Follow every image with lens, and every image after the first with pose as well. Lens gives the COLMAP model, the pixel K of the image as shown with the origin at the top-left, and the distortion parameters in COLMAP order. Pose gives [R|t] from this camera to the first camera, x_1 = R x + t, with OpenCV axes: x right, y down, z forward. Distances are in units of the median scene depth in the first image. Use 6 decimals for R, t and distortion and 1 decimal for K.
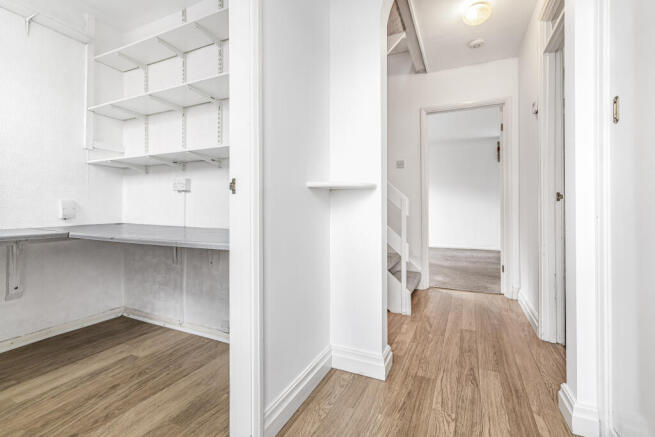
lens RADIAL K [[304.0, 0, 327.1], [0, 304.0, 212.1], [0, 0, 1]] dist [-0.005939, 0.005625]
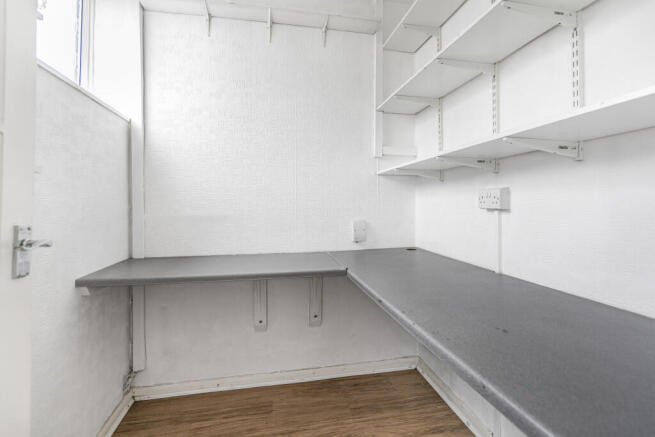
lens RADIAL K [[304.0, 0, 333.9], [0, 304.0, 197.8], [0, 0, 1]] dist [-0.005939, 0.005625]
pose [[0.597339, -0.022978, -0.801659, -0.198888], [0.005300, 0.999681, -0.024705, -0.078477], [0.801971, 0.010509, 0.597270, 0.415383]]
